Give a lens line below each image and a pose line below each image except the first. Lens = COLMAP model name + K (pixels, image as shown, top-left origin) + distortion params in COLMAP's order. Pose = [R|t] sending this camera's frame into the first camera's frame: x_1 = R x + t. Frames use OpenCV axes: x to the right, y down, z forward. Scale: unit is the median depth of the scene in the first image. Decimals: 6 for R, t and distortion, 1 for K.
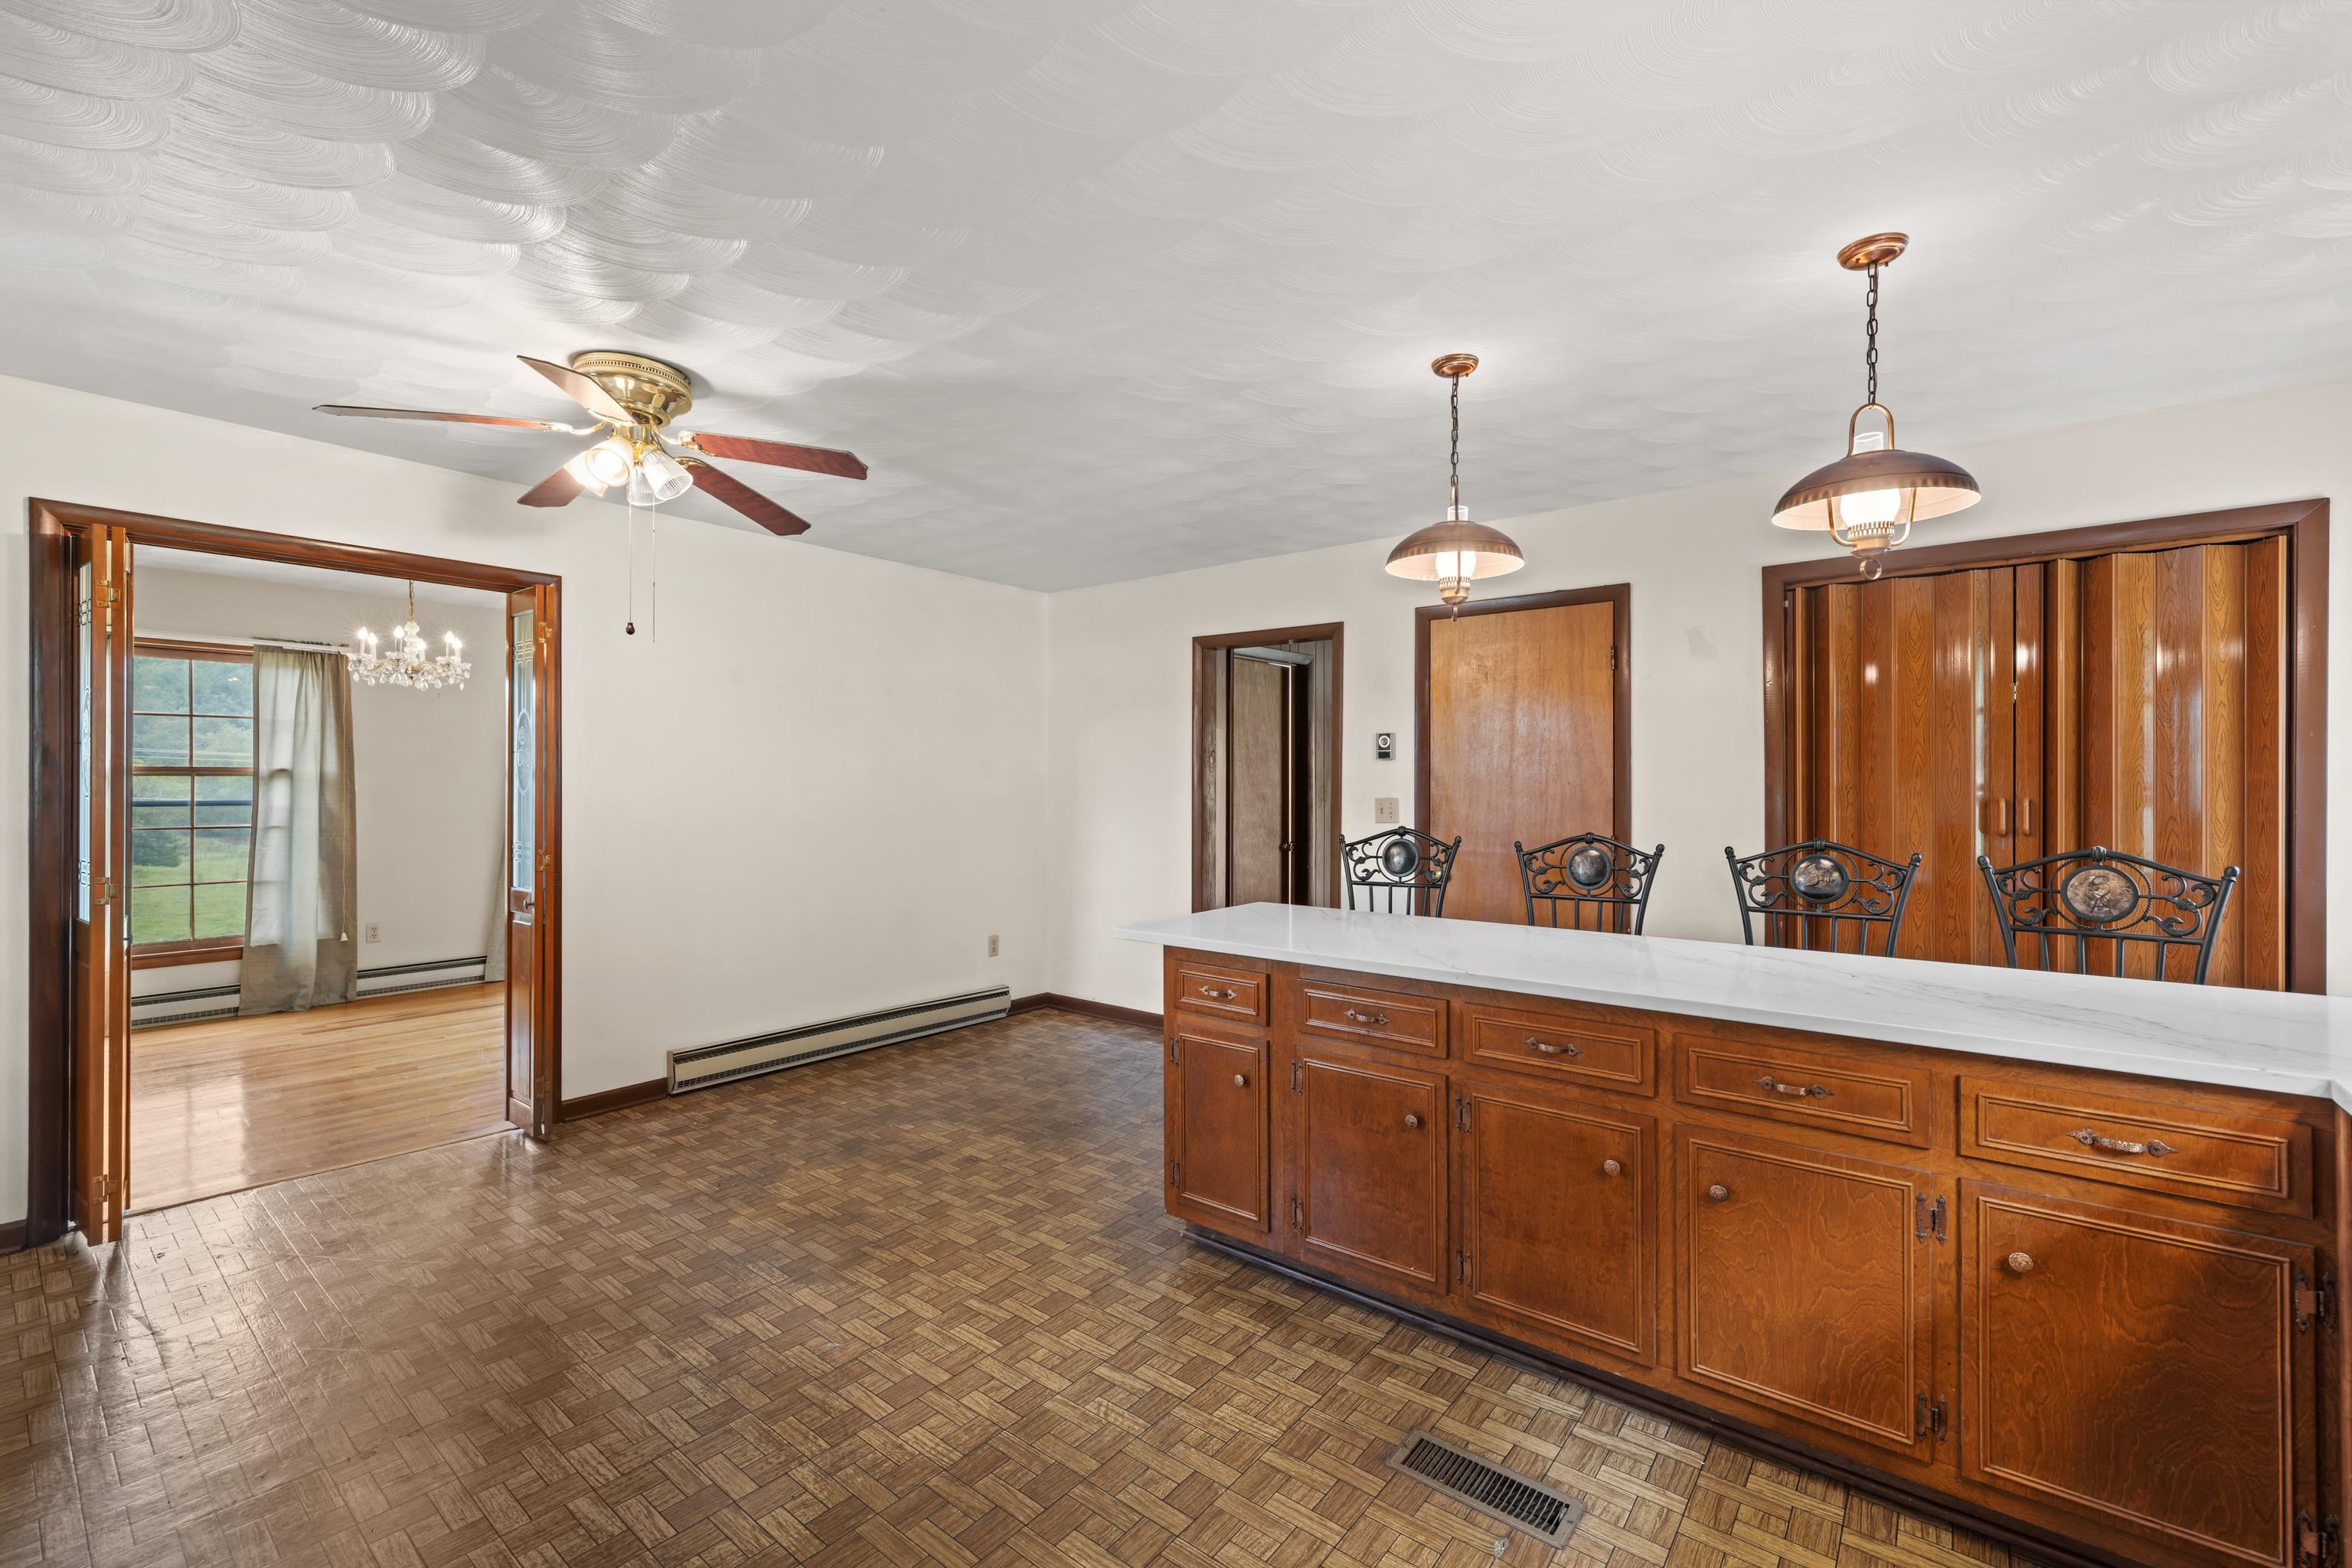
lens RADIAL K [[987.9, 0, 1186.2], [0, 987.9, 786.1], [0, 0, 1]] dist [0.000979, 0.000383]
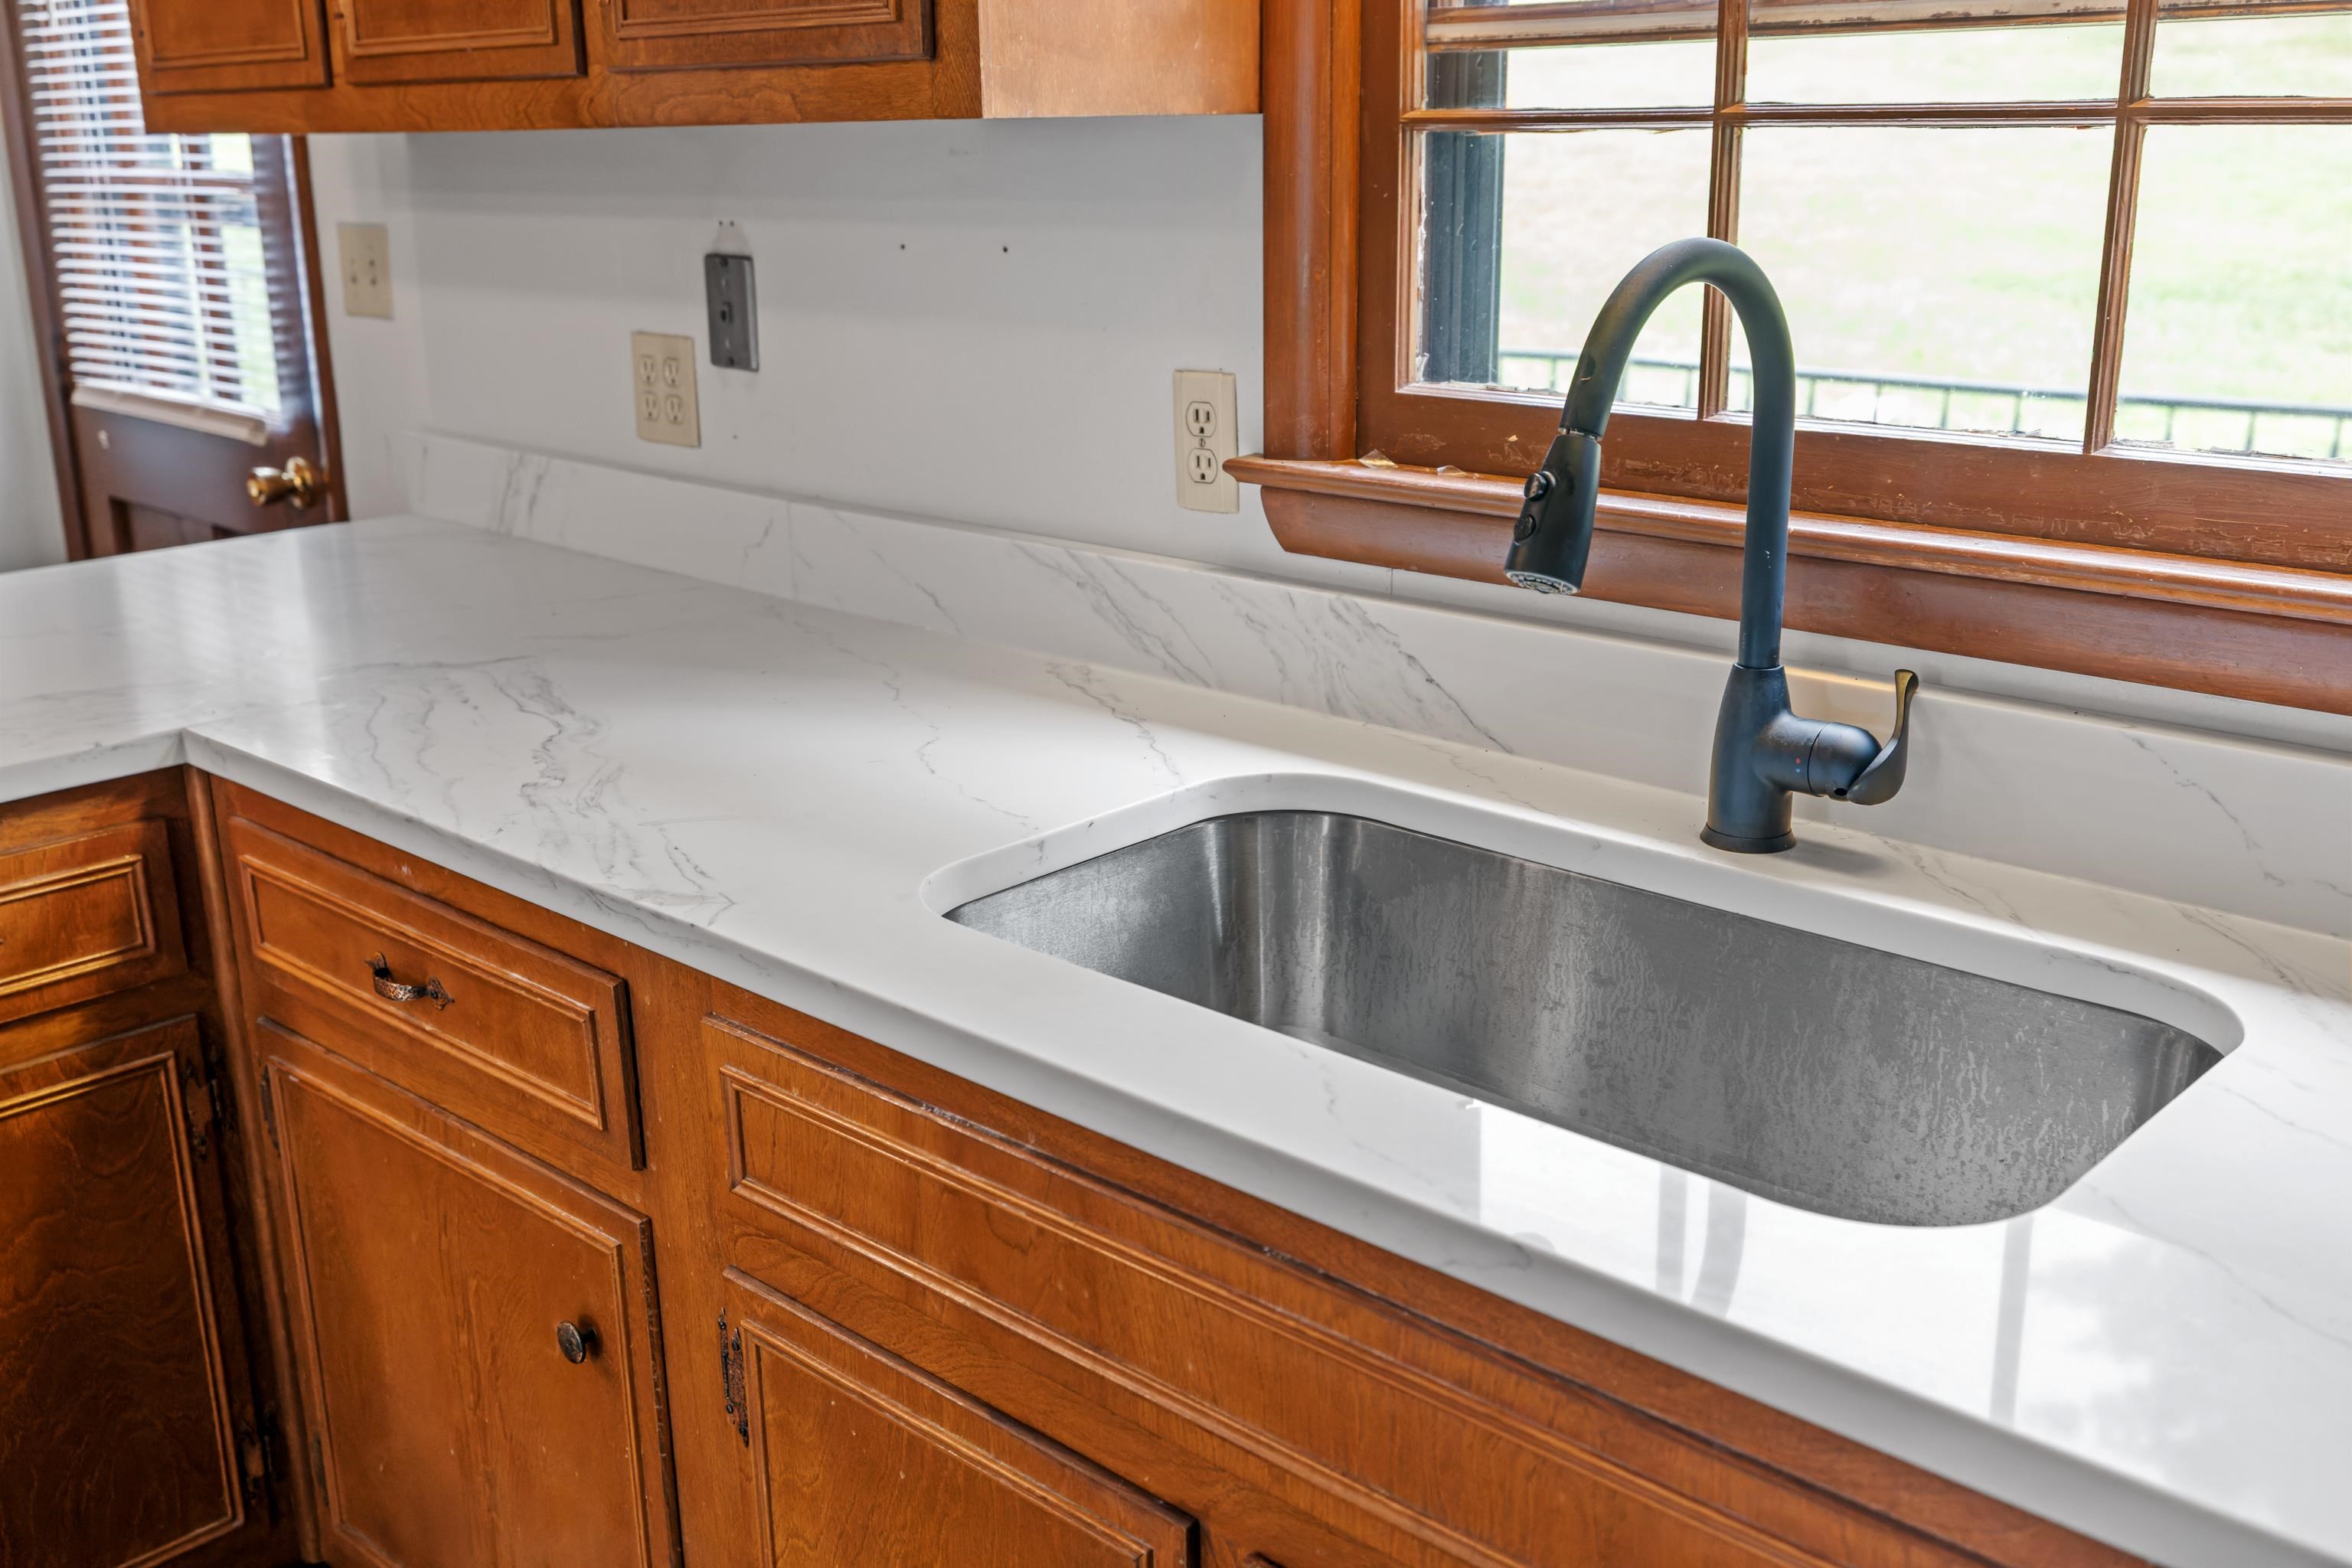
lens RADIAL K [[2278.6, 0, 1167.7], [0, 2278.6, 791.0], [0, 0, 1]] dist [0.006704, 0.000000]
pose [[0.085918, -0.286961, 0.954082, -0.032255], [0.018863, 0.957919, 0.286417, -0.020217], [-0.996124, -0.006612, 0.087715, 0.184196]]
